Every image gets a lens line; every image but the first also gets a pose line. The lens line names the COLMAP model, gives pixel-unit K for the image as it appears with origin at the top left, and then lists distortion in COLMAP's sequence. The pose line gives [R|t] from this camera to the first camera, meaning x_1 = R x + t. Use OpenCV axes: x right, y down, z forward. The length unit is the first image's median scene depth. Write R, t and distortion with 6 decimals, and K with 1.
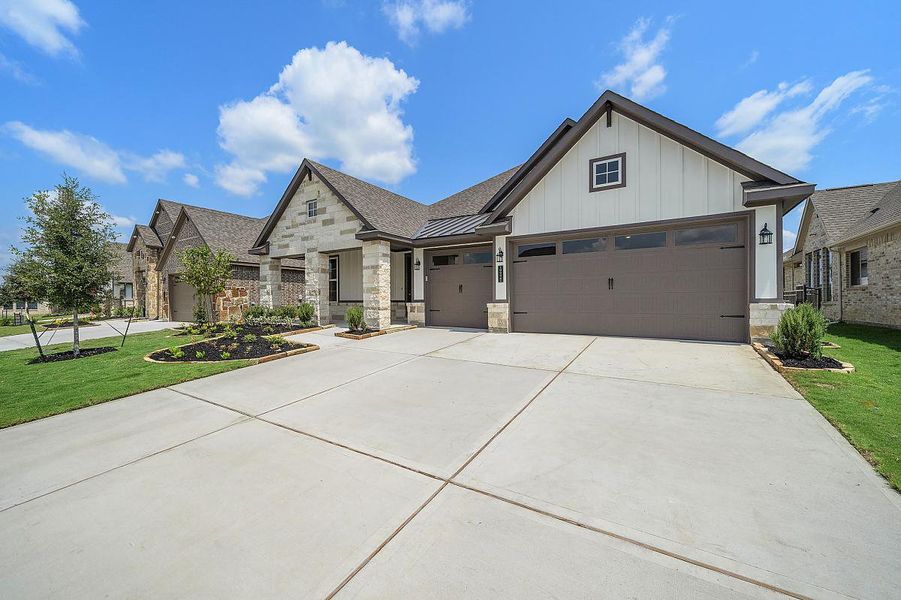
lens RADIAL K [[338.8, 0, 453.3], [0, 338.8, 301.0], [0, 0, 1]] dist [-0.003150, 0.000313]
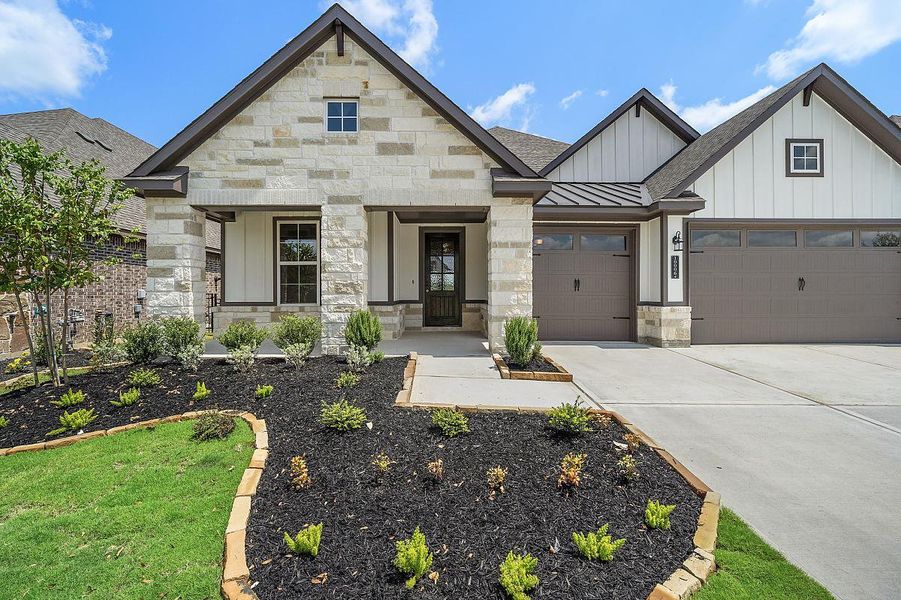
lens RADIAL K [[369.3, 0, 452.3], [0, 369.3, 292.3], [0, 0, 1]] dist [-0.000160, -0.000307]
pose [[0.841468, 0.004714, 0.540286, -0.636681], [-0.000536, 0.999969, -0.007889, -0.016357], [-0.540306, 0.006349, 0.841444, 0.528703]]
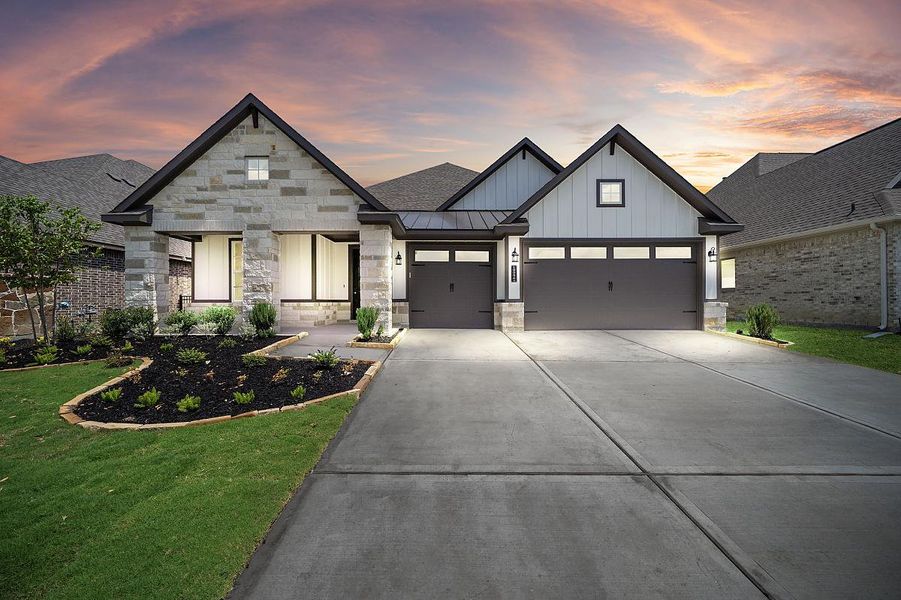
lens RADIAL K [[322.2, 0, 450.2], [0, 322.2, 300.4], [0, 0, 1]] dist [-0.002861, -0.000584]
pose [[0.852868, 0.004659, 0.522106, -0.474191], [-0.000813, 0.999971, -0.007593, 0.006506], [-0.522127, 0.006051, 0.852847, 0.252578]]
